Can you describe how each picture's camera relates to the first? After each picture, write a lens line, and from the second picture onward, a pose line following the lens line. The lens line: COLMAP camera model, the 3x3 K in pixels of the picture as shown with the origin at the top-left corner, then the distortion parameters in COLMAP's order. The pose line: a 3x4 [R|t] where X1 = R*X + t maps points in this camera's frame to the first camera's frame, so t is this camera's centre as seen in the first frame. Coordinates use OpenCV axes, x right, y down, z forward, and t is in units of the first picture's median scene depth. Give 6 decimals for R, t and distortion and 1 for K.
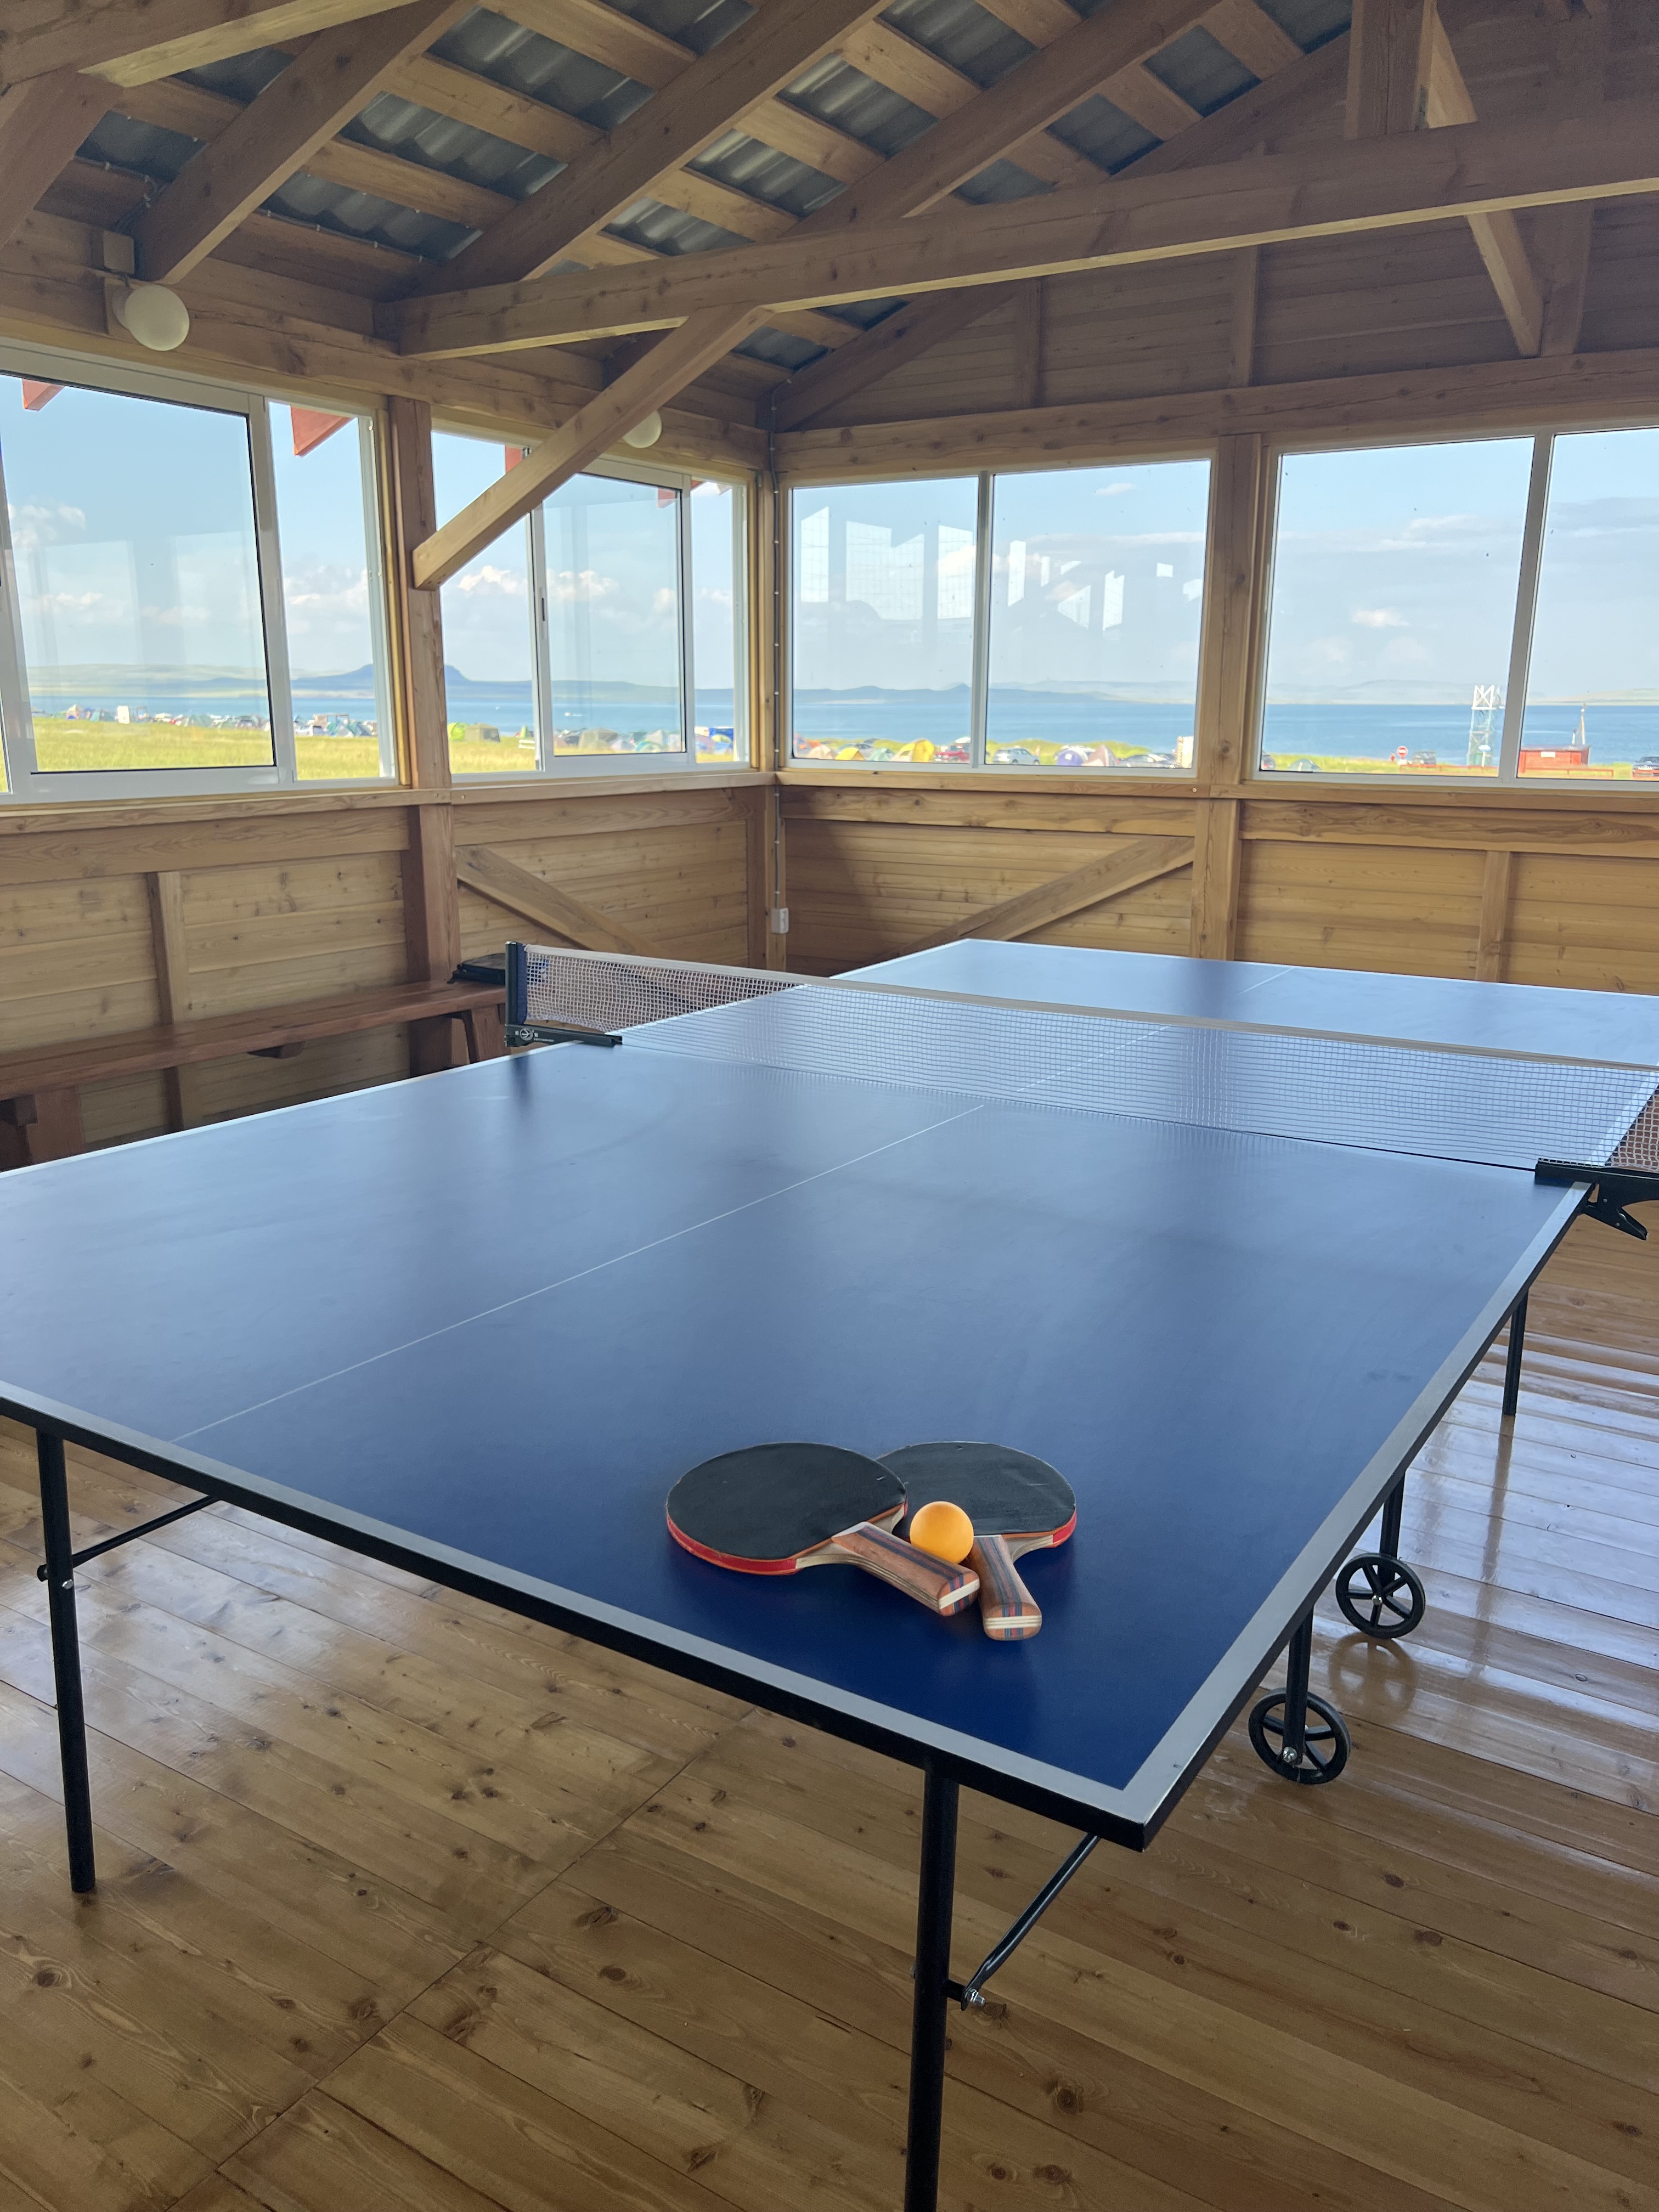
lens RADIAL K [[1703.6, 0, 829.7], [0, 1703.6, 1185.1], [0, 0, 1]] dist [0.033614, -0.037421]
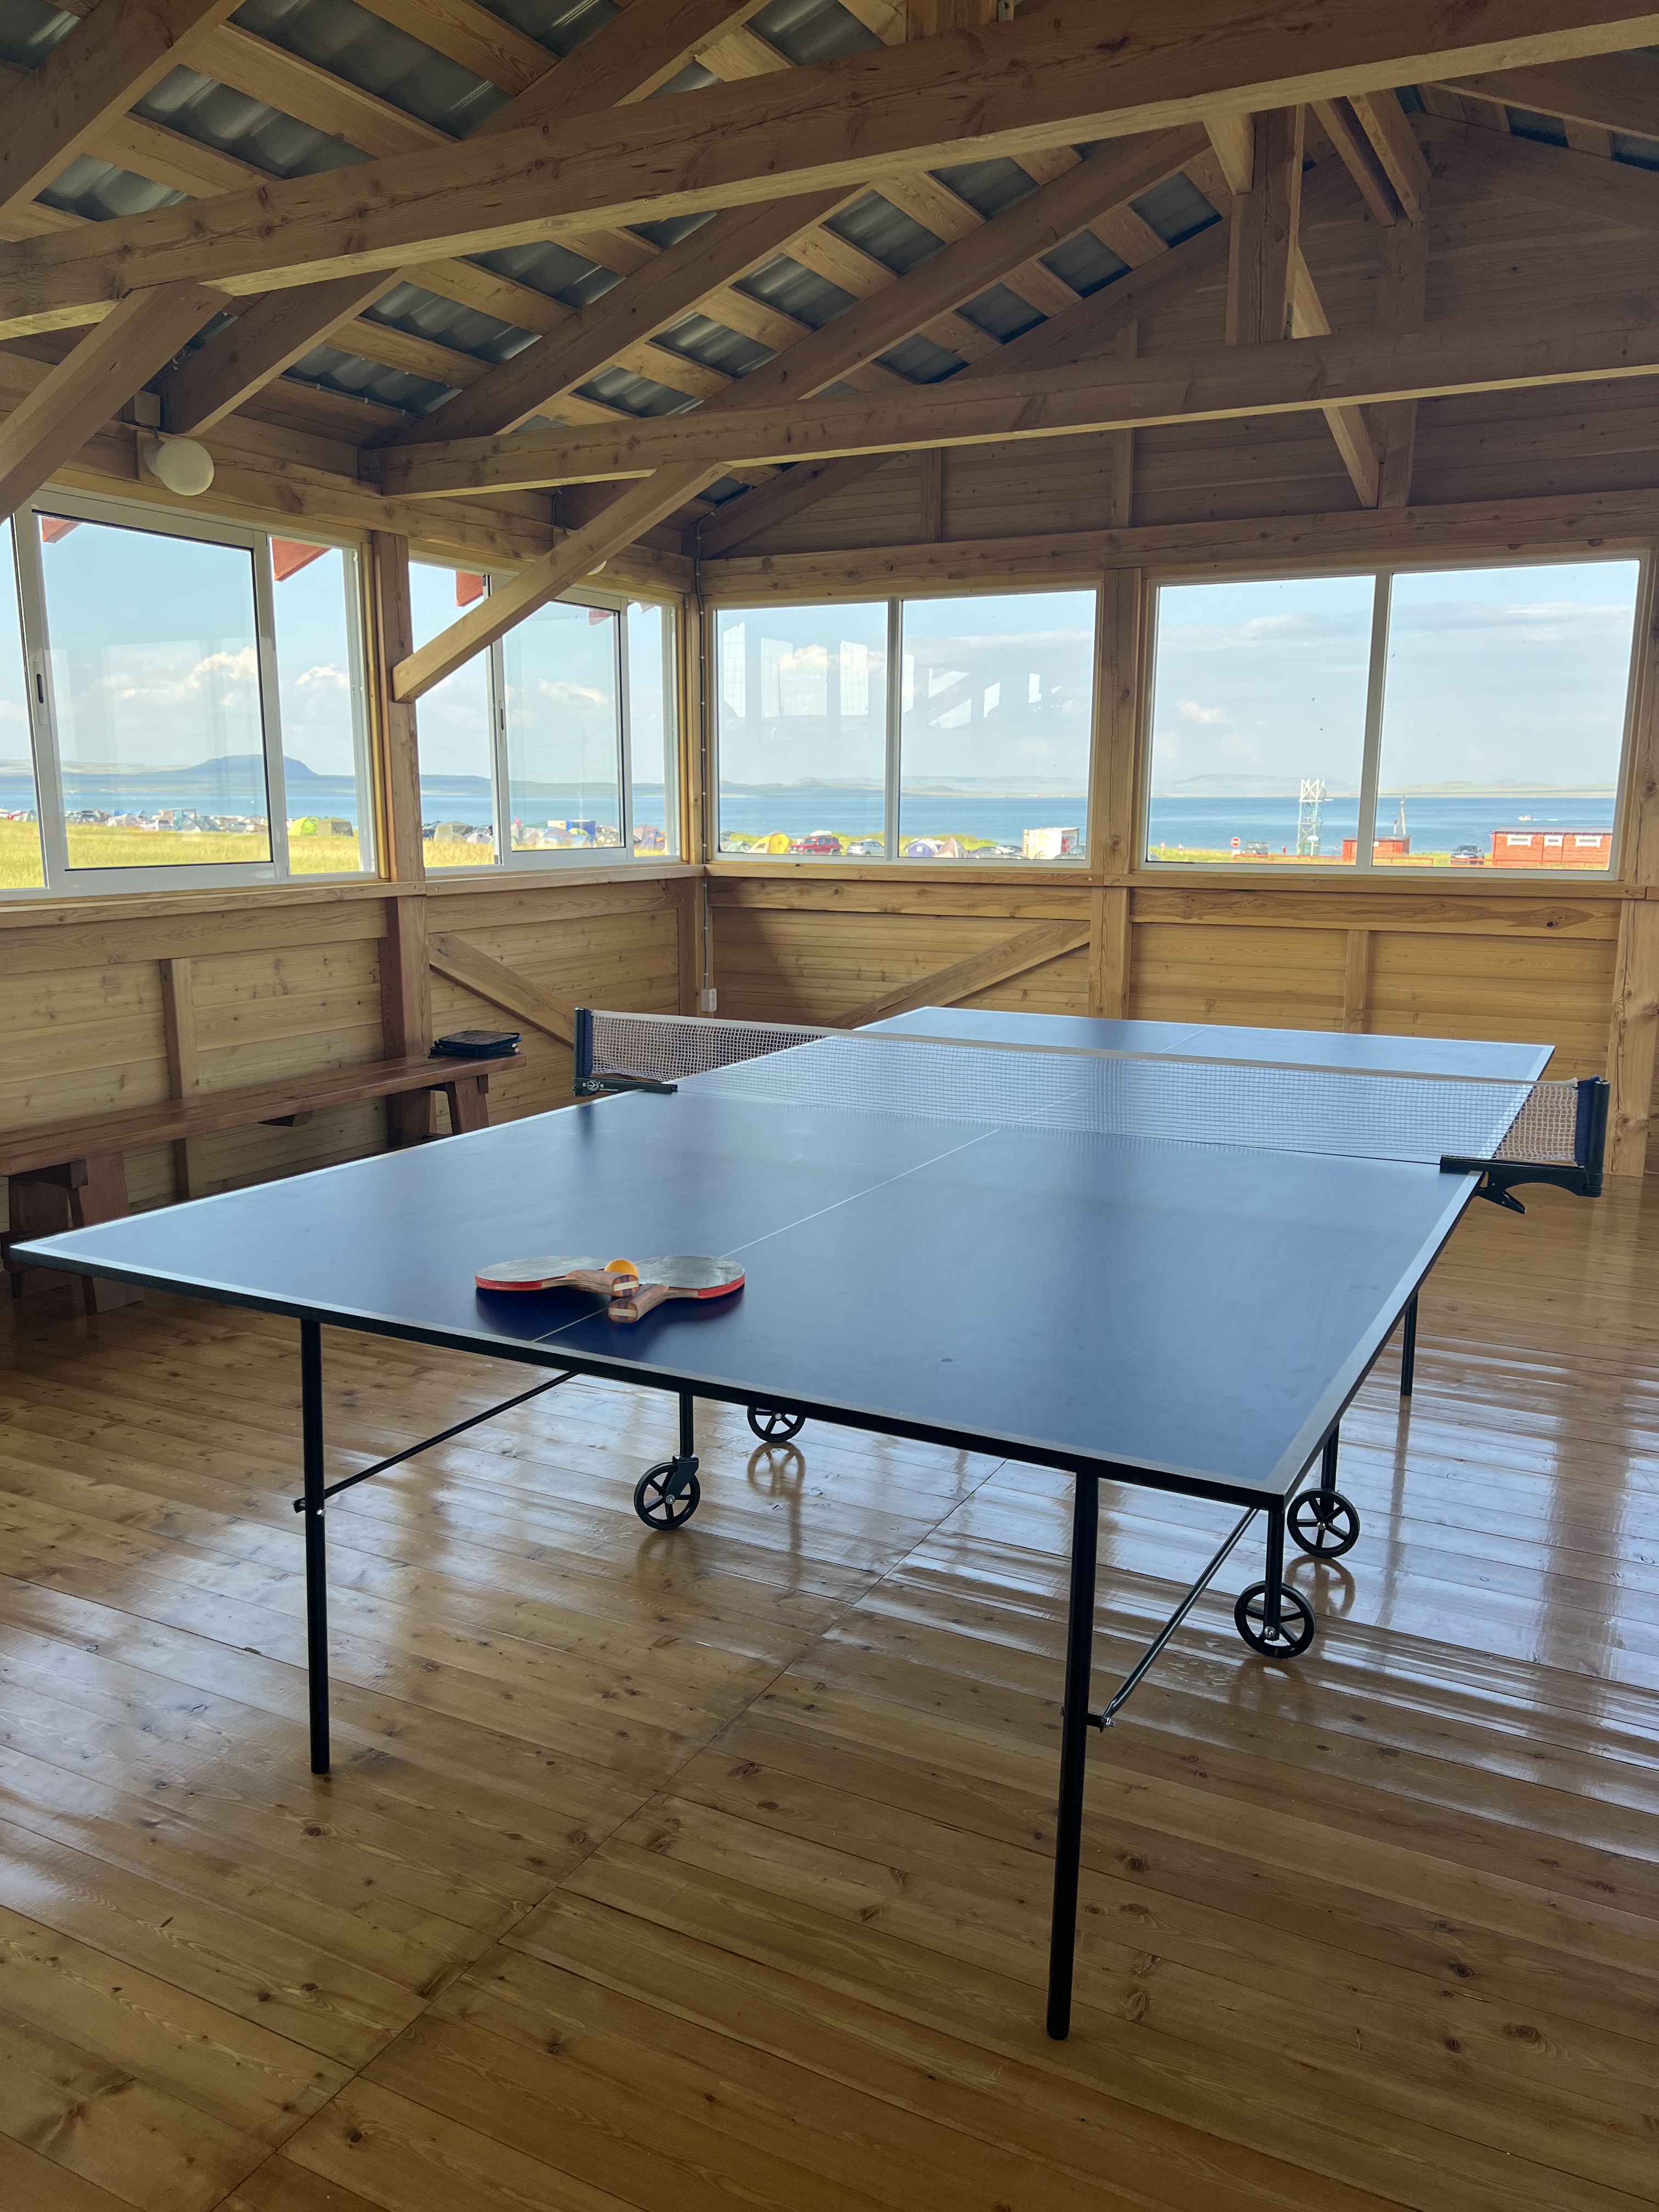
lens RADIAL K [[1703.6, 0, 829.7], [0, 1703.6, 1185.1], [0, 0, 1]] dist [0.033614, -0.037421]
pose [[0.996325, -0.021382, 0.082945, -0.062070], [0.025587, 0.998423, -0.049969, 0.023606], [-0.081745, 0.051908, 0.995301, -0.100537]]
